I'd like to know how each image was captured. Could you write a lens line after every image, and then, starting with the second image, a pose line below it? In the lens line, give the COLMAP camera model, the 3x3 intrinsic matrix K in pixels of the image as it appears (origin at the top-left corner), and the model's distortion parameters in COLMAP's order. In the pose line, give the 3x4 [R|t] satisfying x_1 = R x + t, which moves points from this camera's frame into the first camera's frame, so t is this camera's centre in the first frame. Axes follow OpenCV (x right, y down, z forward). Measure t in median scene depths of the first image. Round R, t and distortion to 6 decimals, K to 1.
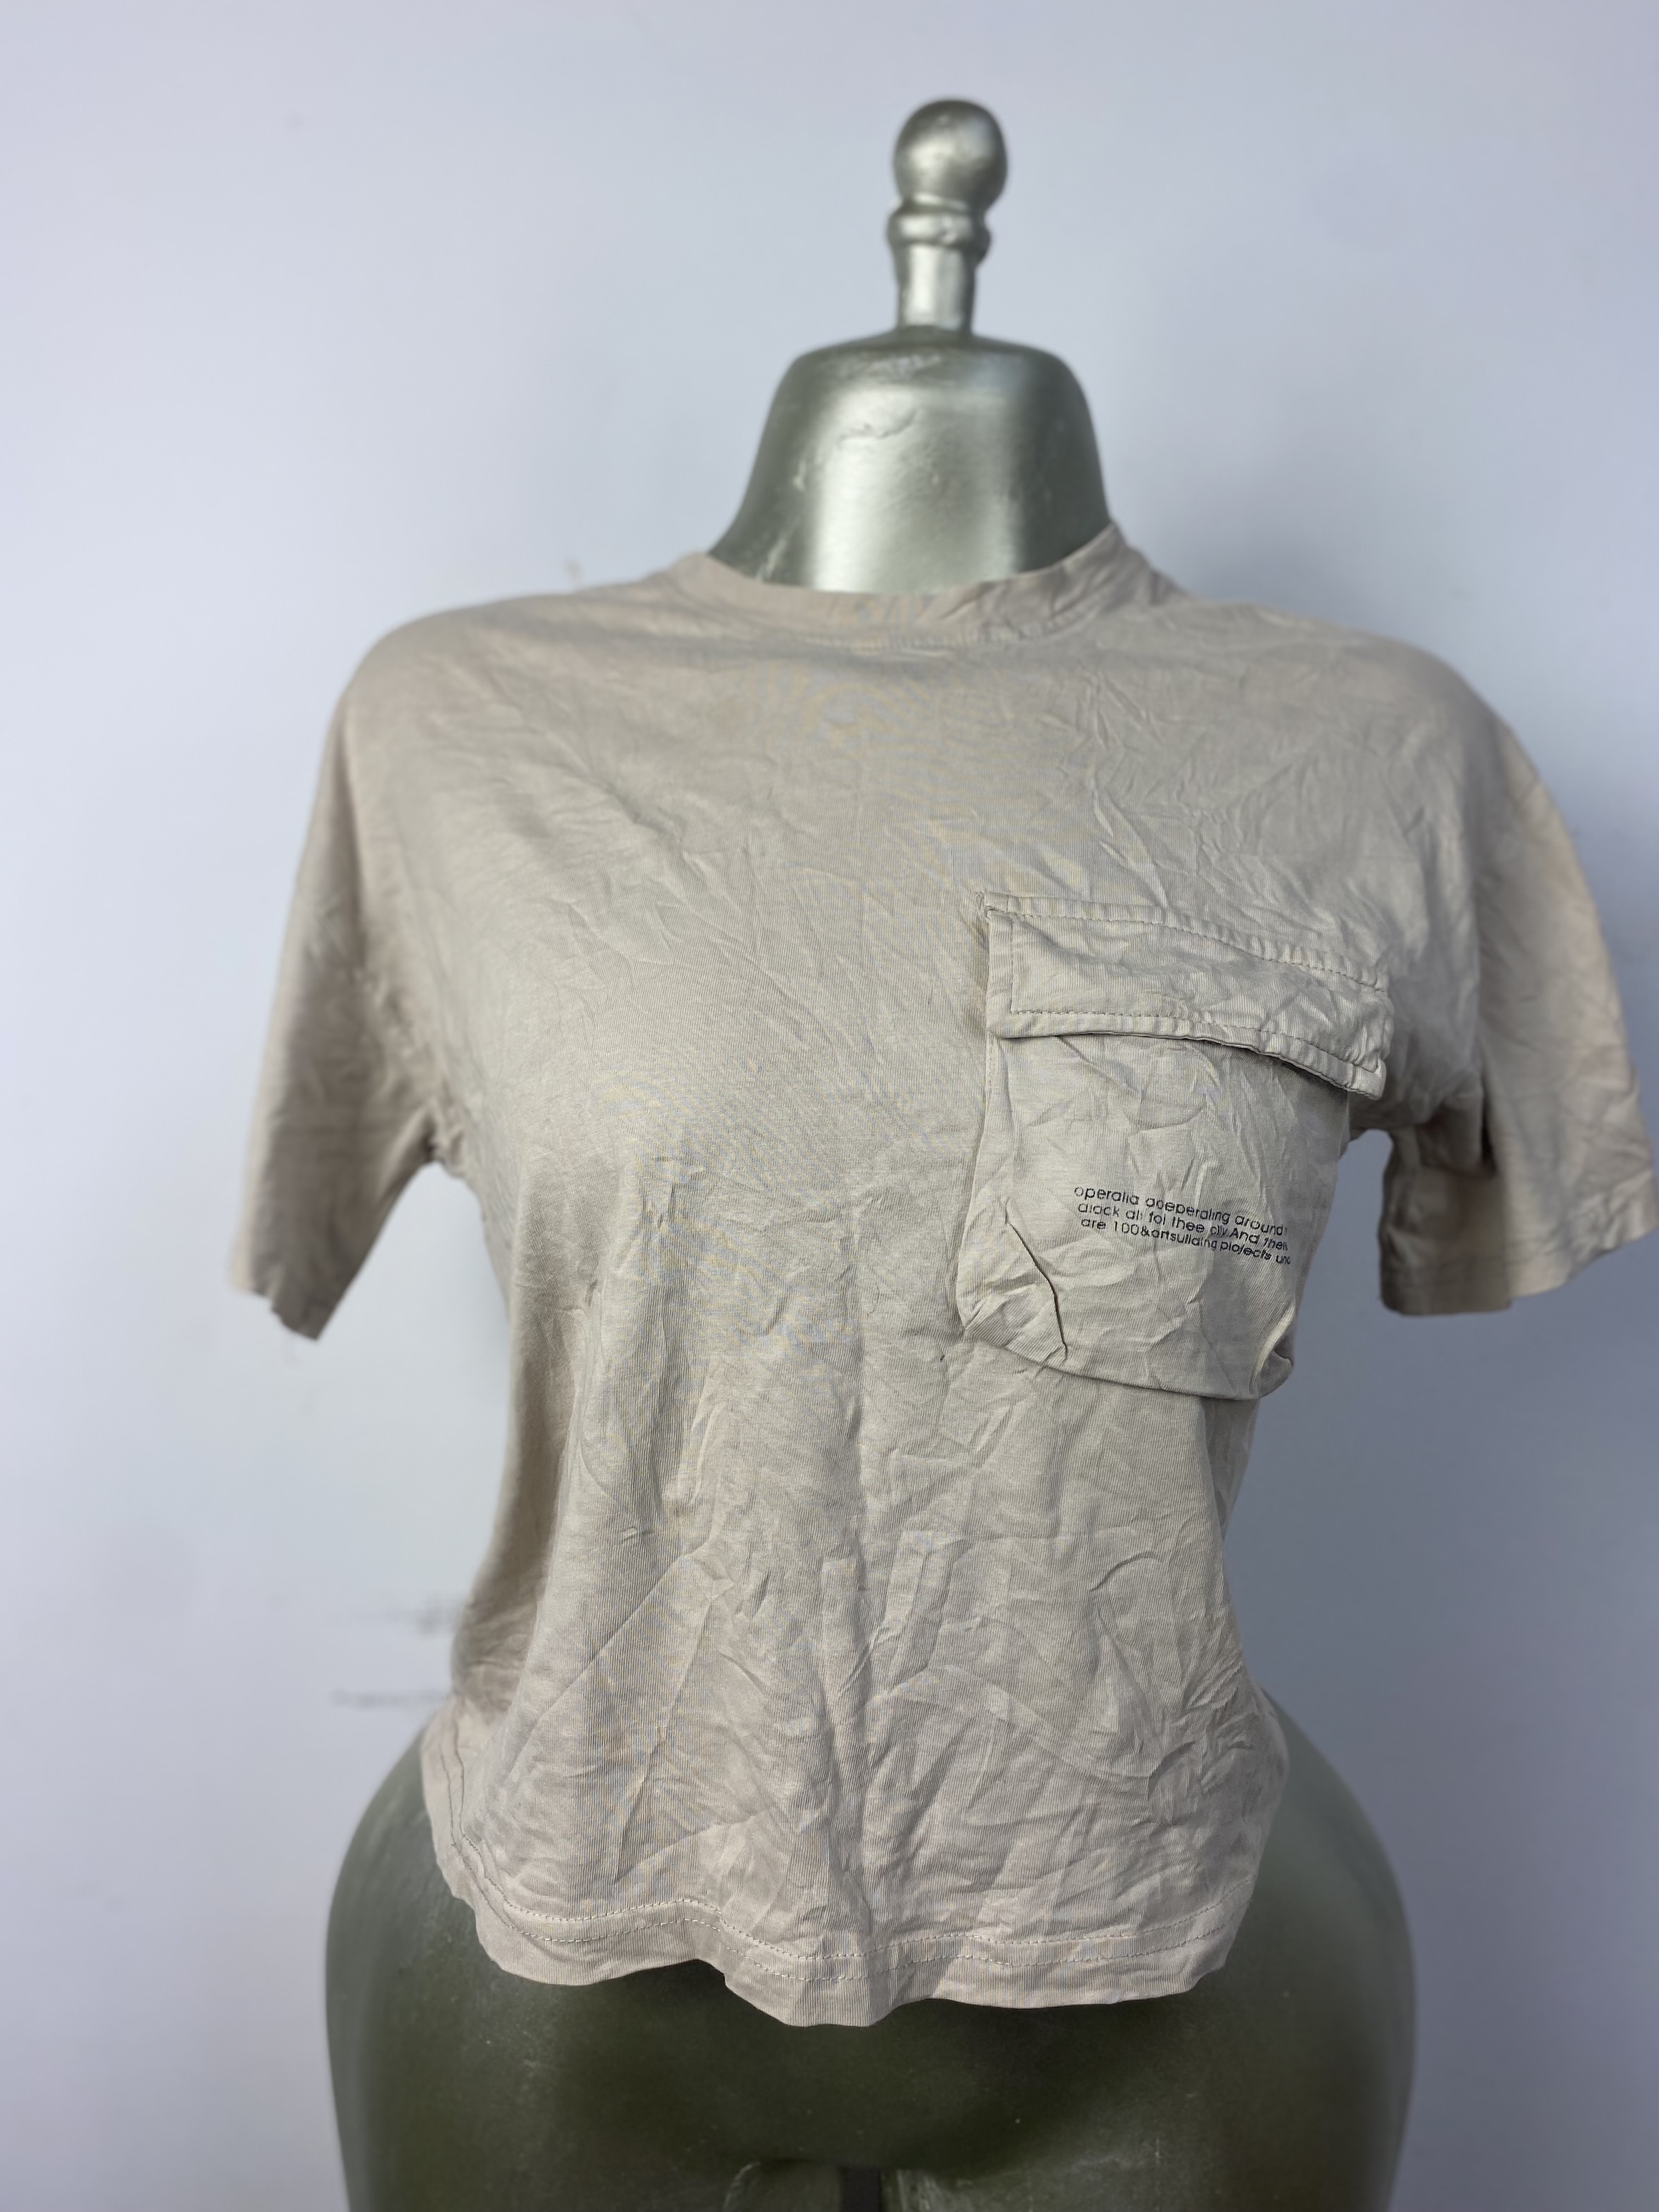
lens RADIAL K [[1693.3, 0, 825.1], [0, 1693.3, 1094.0], [0, 0, 1]] dist [-0.015961, 0.016009]
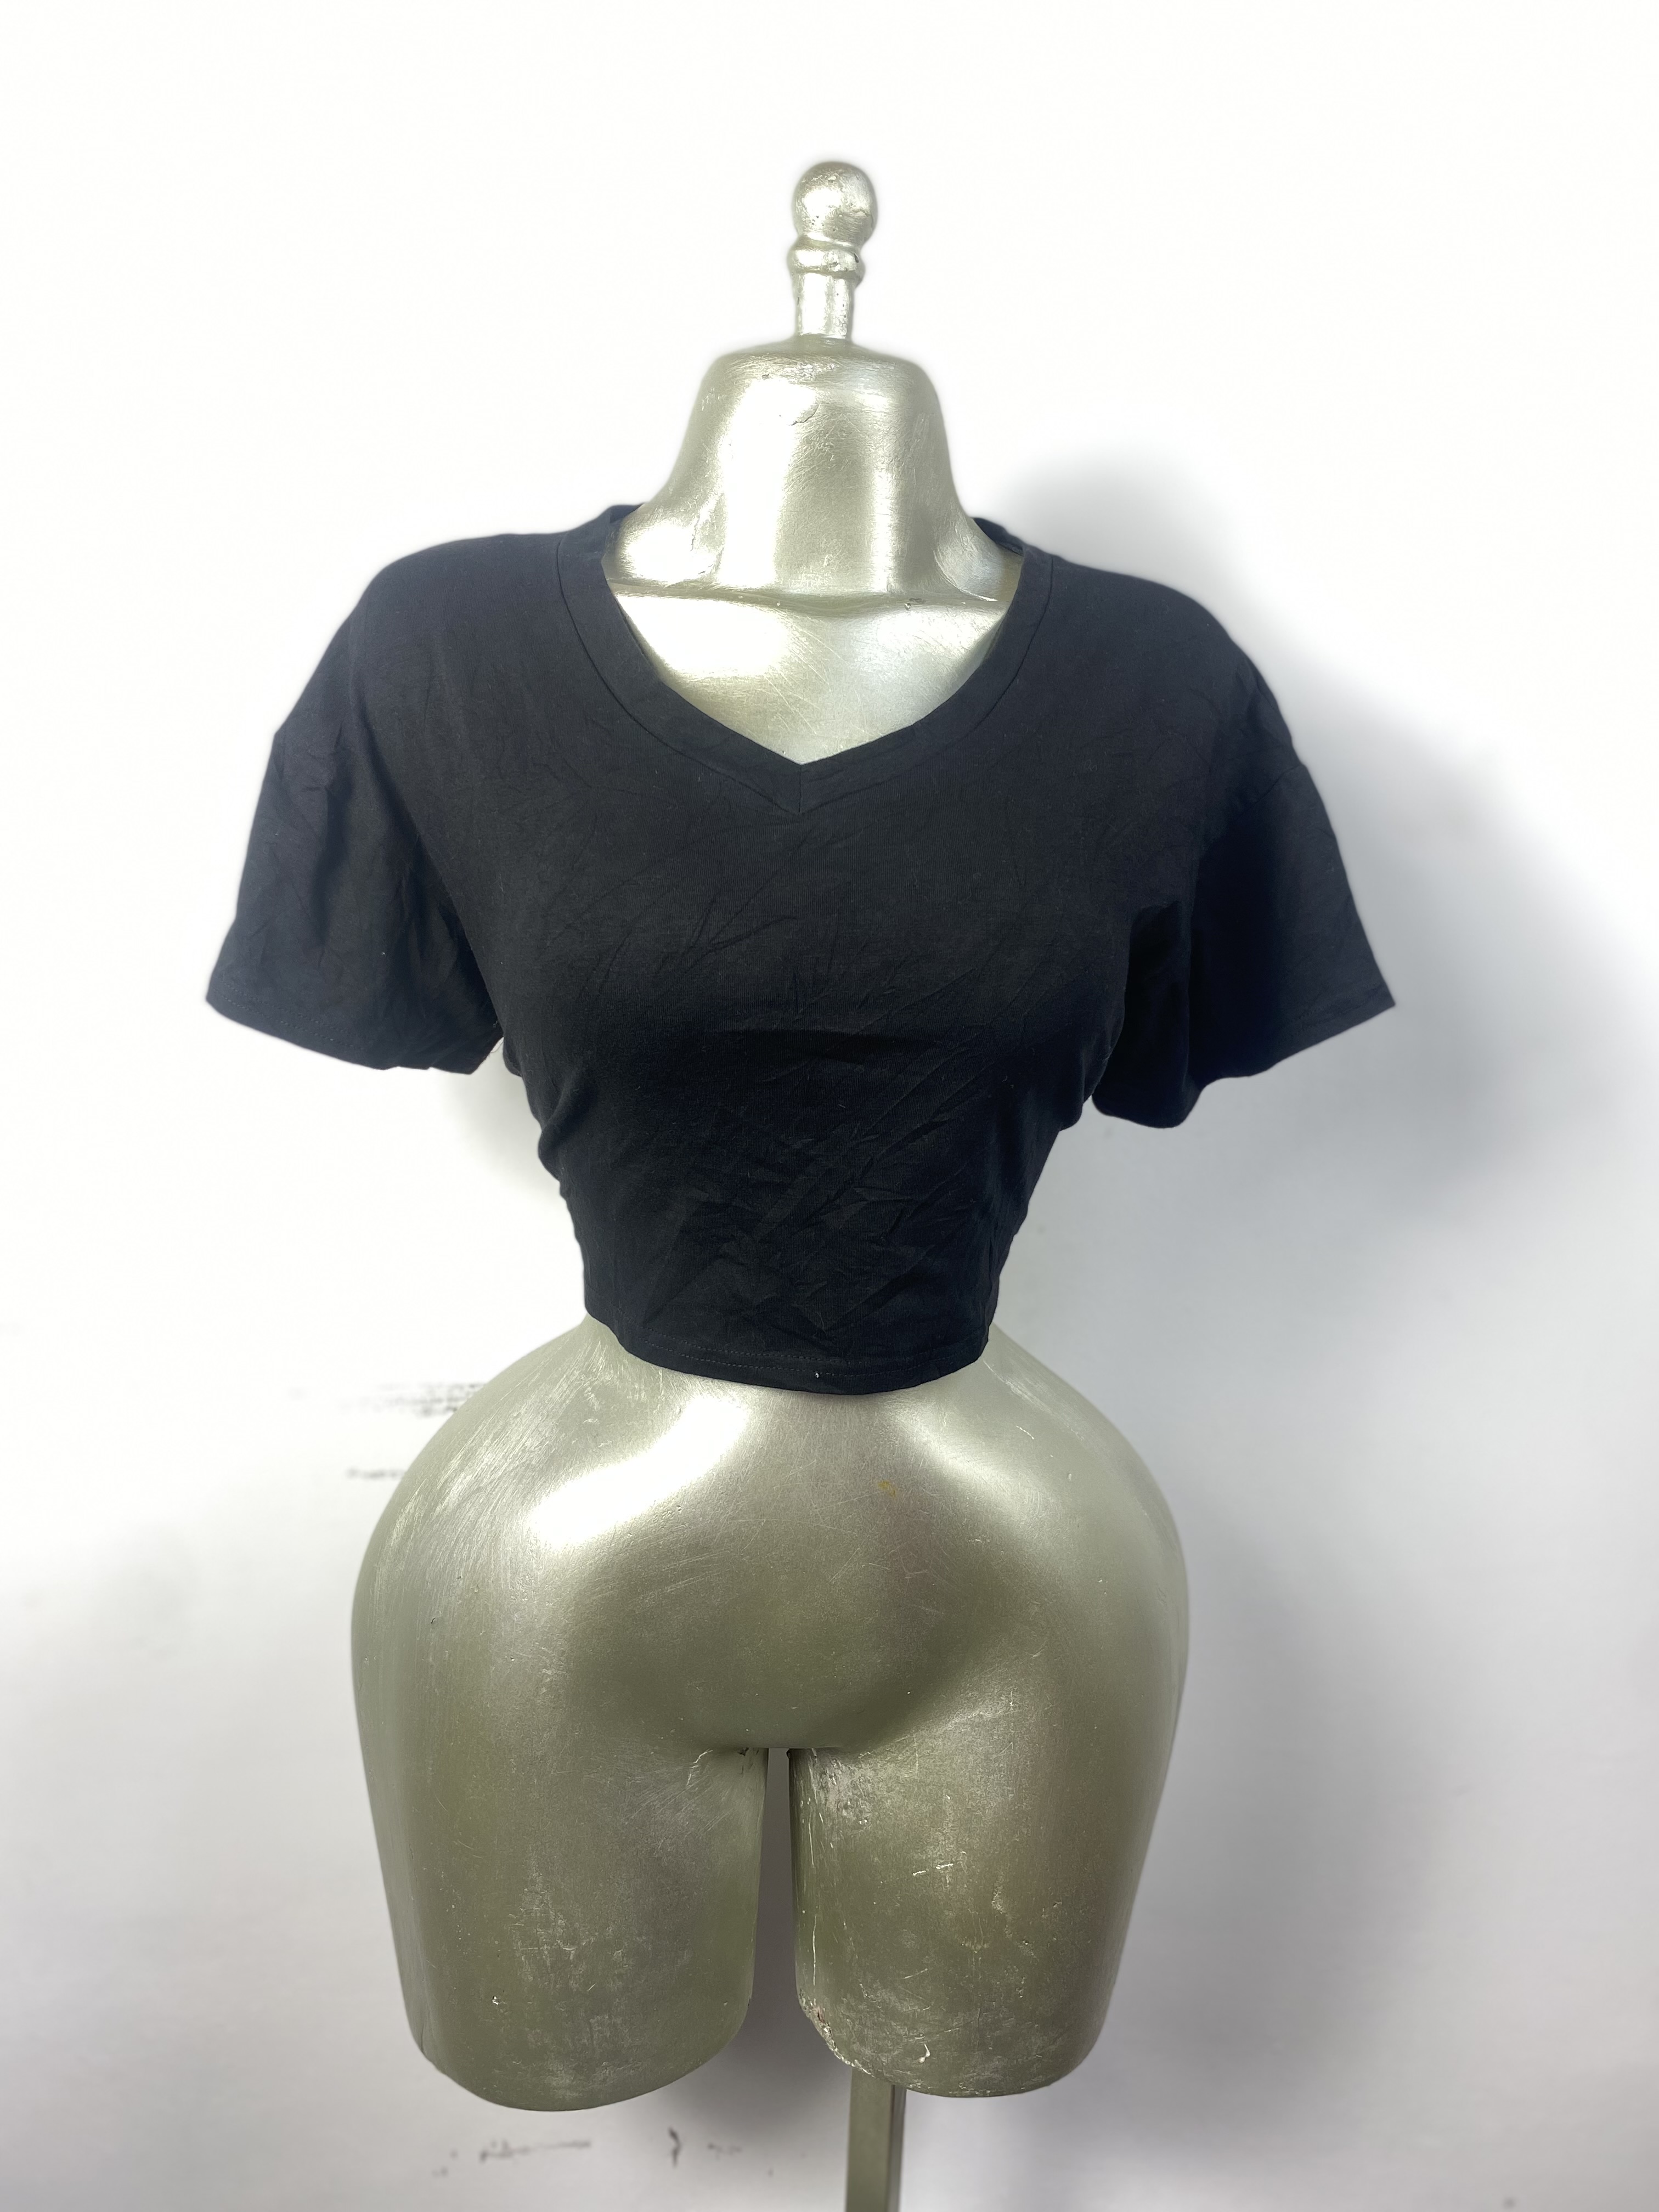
lens RADIAL K [[1693.3, 0, 818.0], [0, 1693.3, 1097.1], [0, 0, 1]] dist [-0.015961, 0.016009]
pose [[0.989820, -0.028140, 0.139514, -0.136363], [0.021047, 0.998422, 0.052058, 0.062643], [-0.140759, -0.048592, 0.988851, -0.311575]]
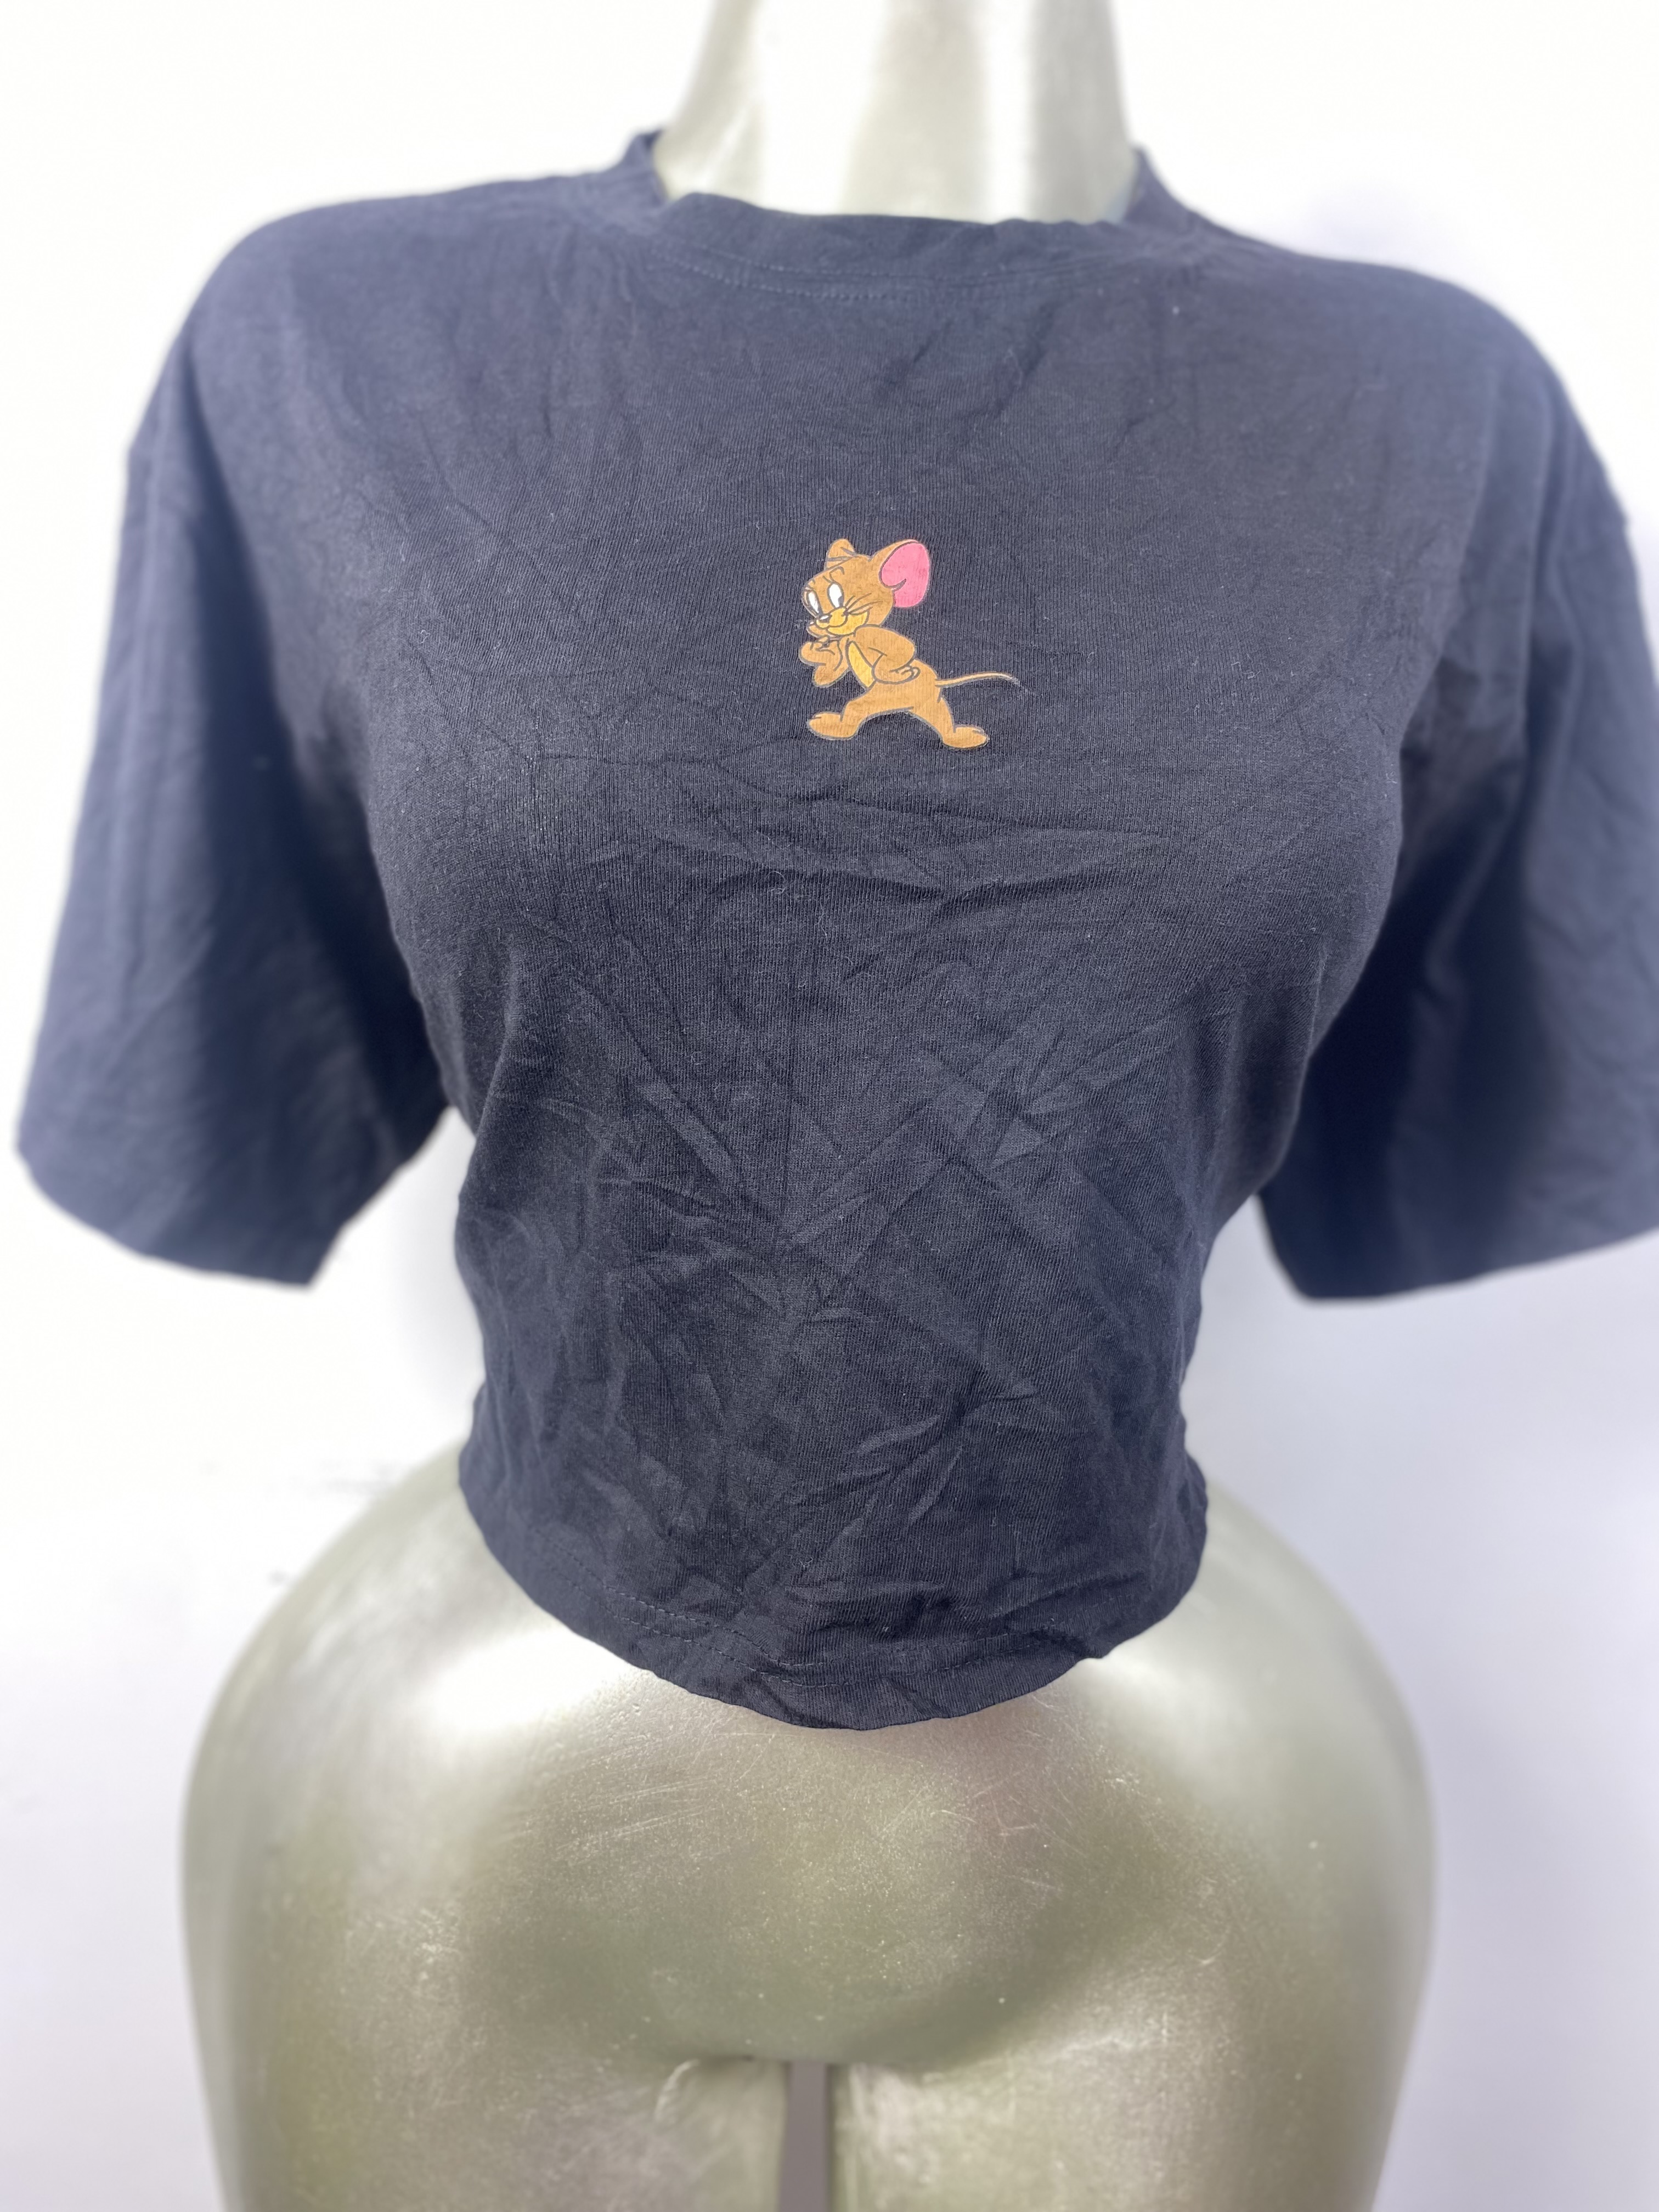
lens RADIAL K [[1693.3, 0, 813.9], [0, 1693.3, 1111.8], [0, 0, 1]] dist [-0.015961, 0.016009]
pose [[0.998038, 0.003436, 0.062509, -0.037914], [-0.005209, 0.999588, 0.028235, 0.134568], [-0.062386, -0.028506, 0.997645, 0.163186]]
